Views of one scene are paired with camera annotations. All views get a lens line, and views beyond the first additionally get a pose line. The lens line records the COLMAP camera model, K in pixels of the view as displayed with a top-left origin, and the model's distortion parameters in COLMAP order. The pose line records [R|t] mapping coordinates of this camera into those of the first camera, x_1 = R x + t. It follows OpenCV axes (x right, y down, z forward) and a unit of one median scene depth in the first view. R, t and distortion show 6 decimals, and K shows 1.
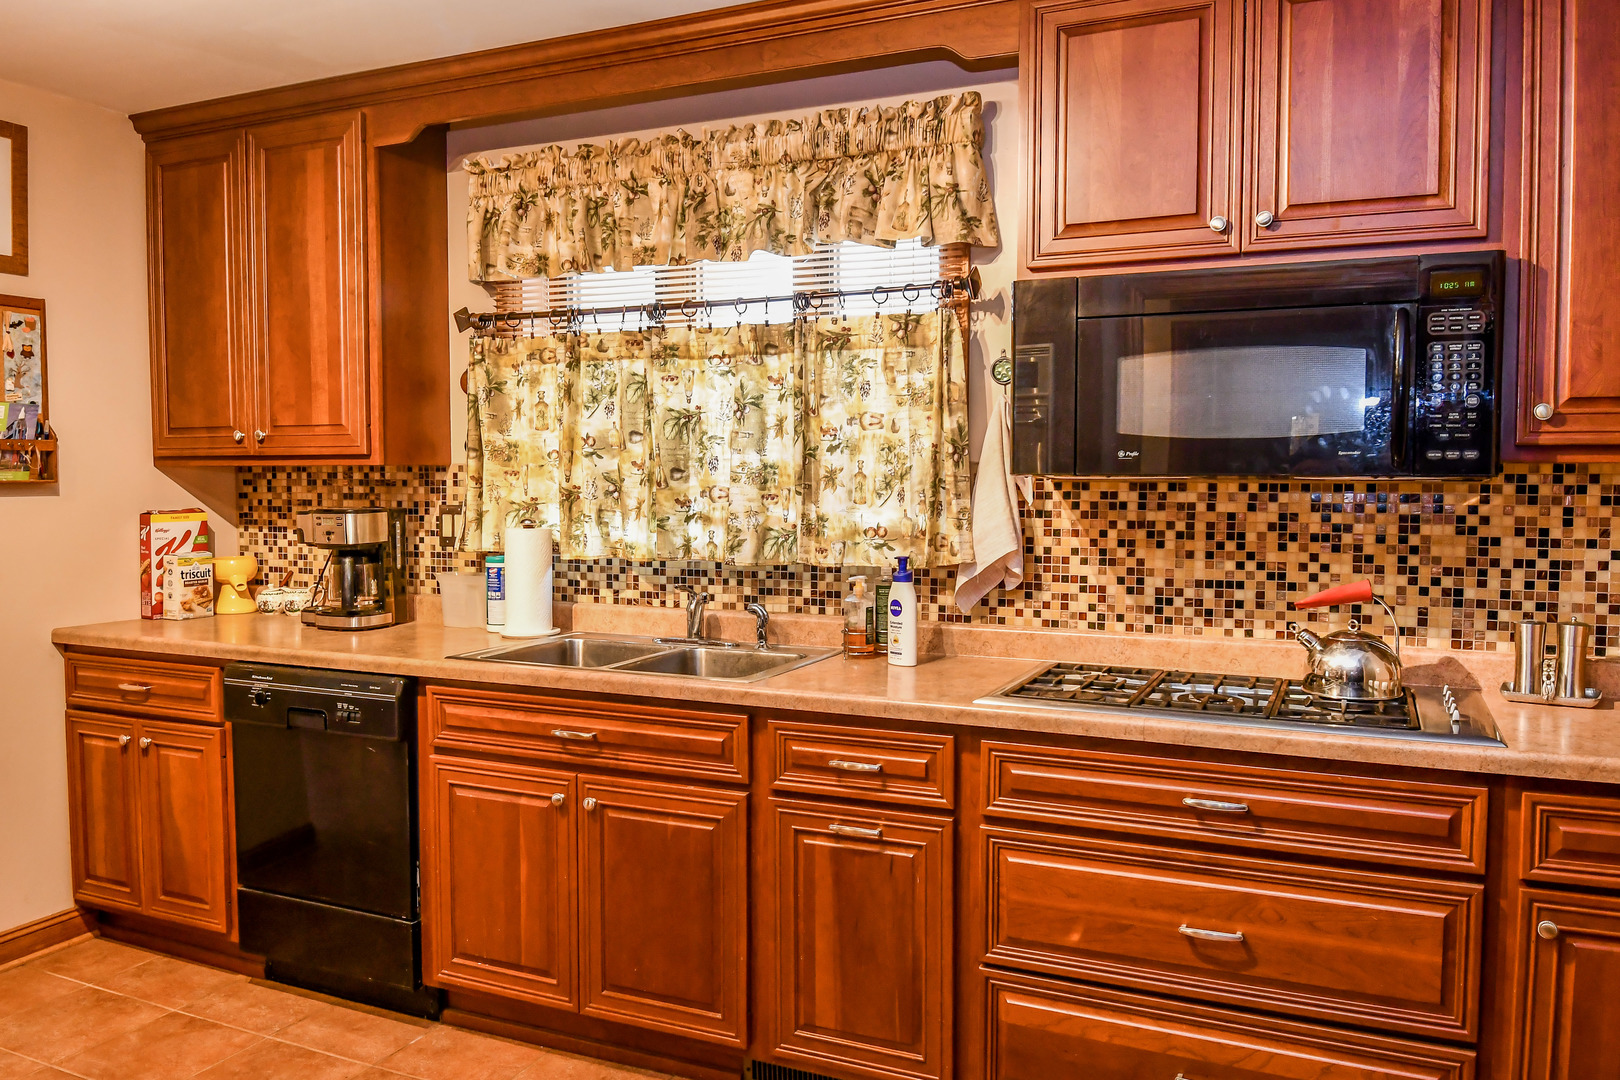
lens RADIAL K [[1173.9, 0, 741.6], [0, 1173.9, 540.2], [0, 0, 1]] dist [-0.005287, -0.028413]
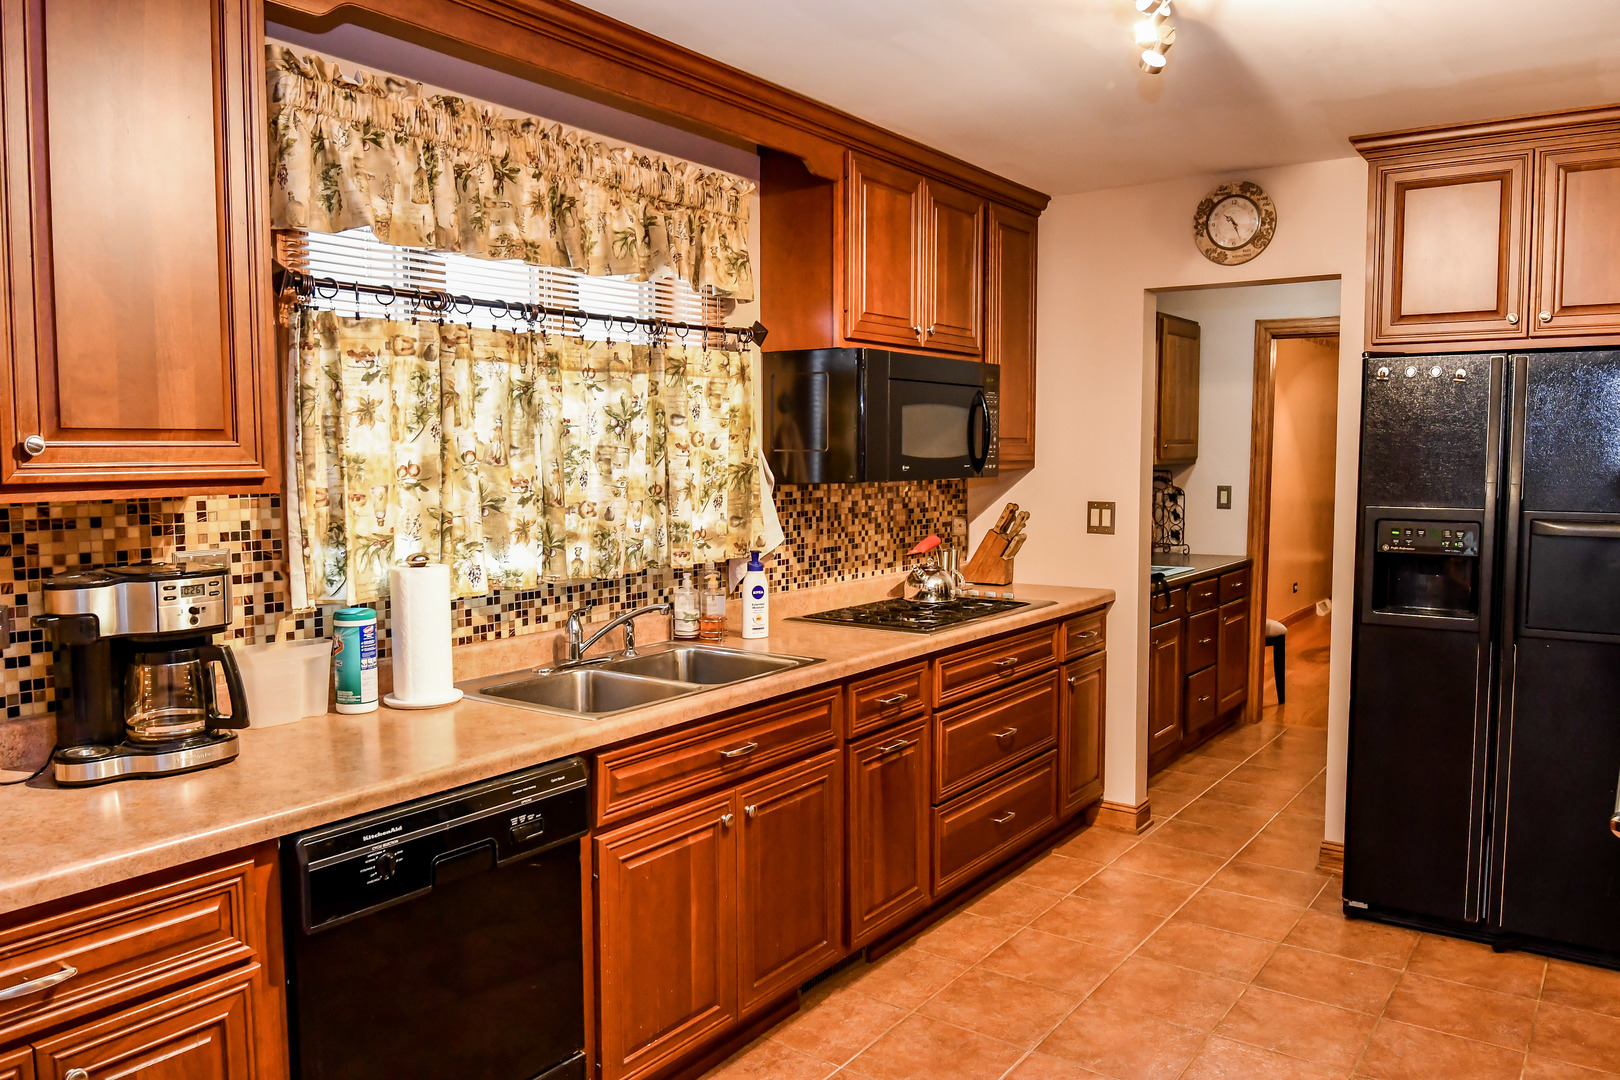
lens RADIAL K [[1173.9, 0, 816.3], [0, 1173.9, 540.5], [0, 0, 1]] dist [-0.005287, -0.028413]
pose [[0.189030, -0.077892, 0.978877, -0.981815], [0.059868, 0.995909, 0.067686, -0.070700], [-0.980145, 0.045808, 0.192920, 0.644026]]
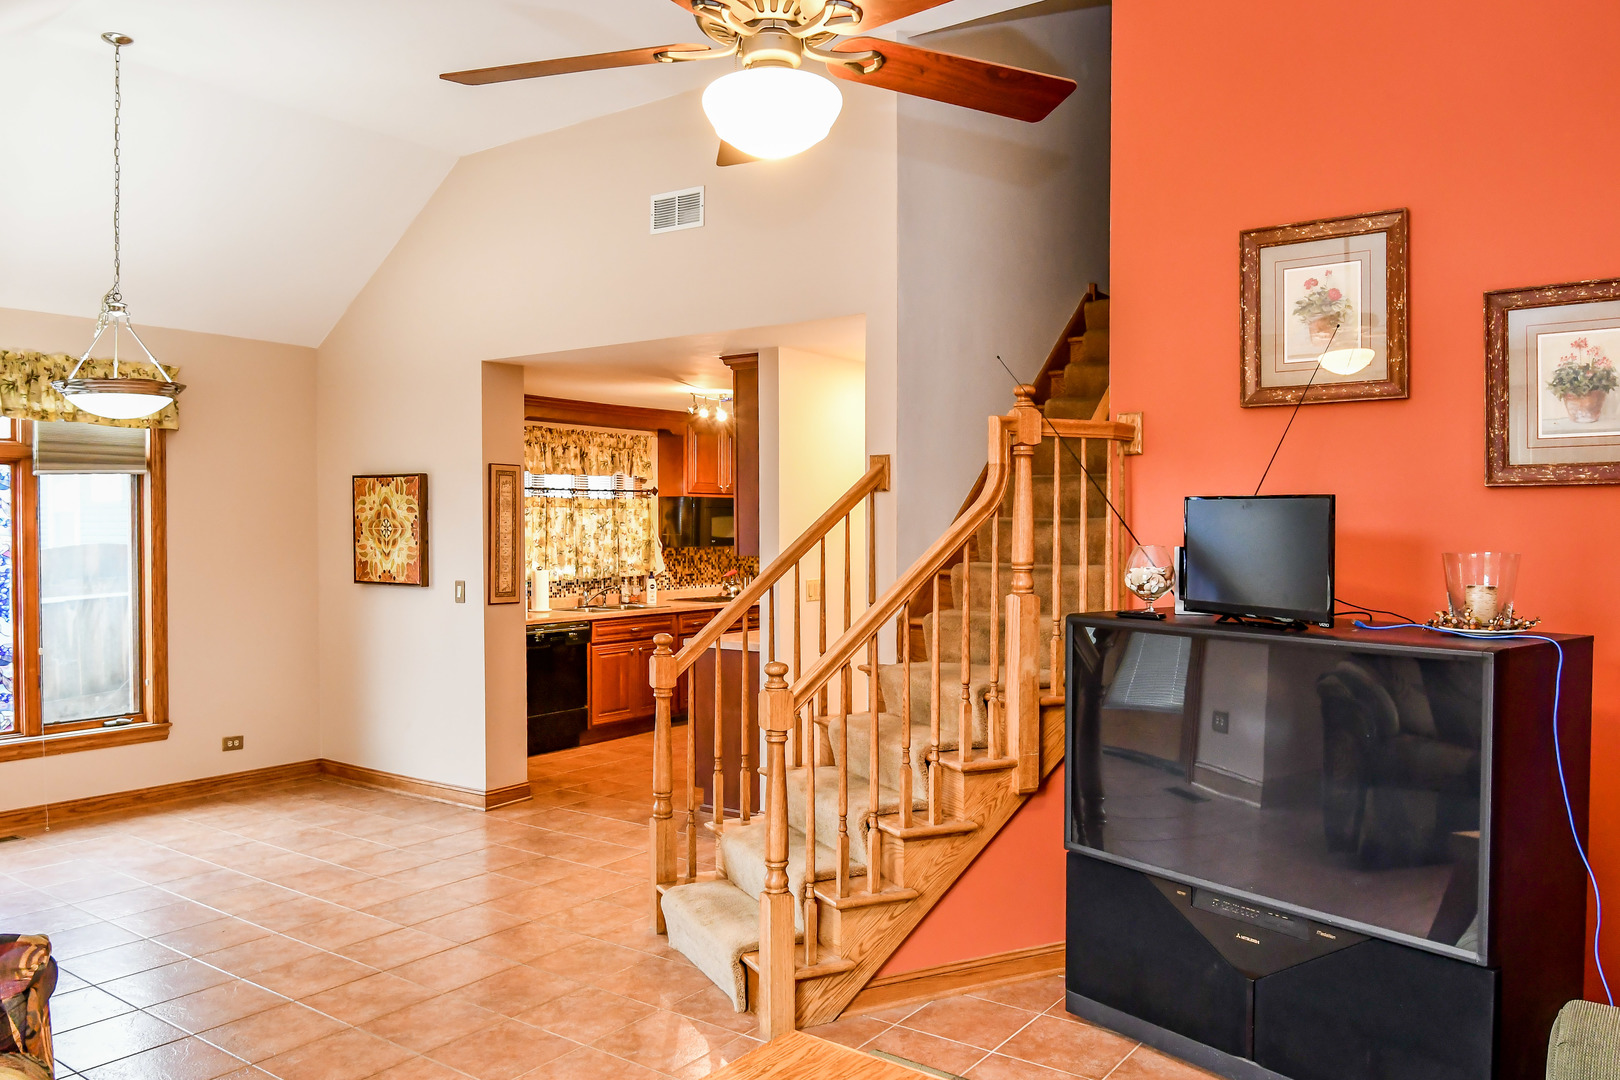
lens RADIAL K [[1173.9, 0, 810.7], [0, 1173.9, 537.8], [0, 0, 1]] dist [-0.005287, -0.028413]
pose [[0.197879, -0.011322, 0.980161, -2.860166], [0.058994, 0.998258, -0.000379, -0.050137], [-0.978450, 0.057899, 0.198202, -0.118581]]
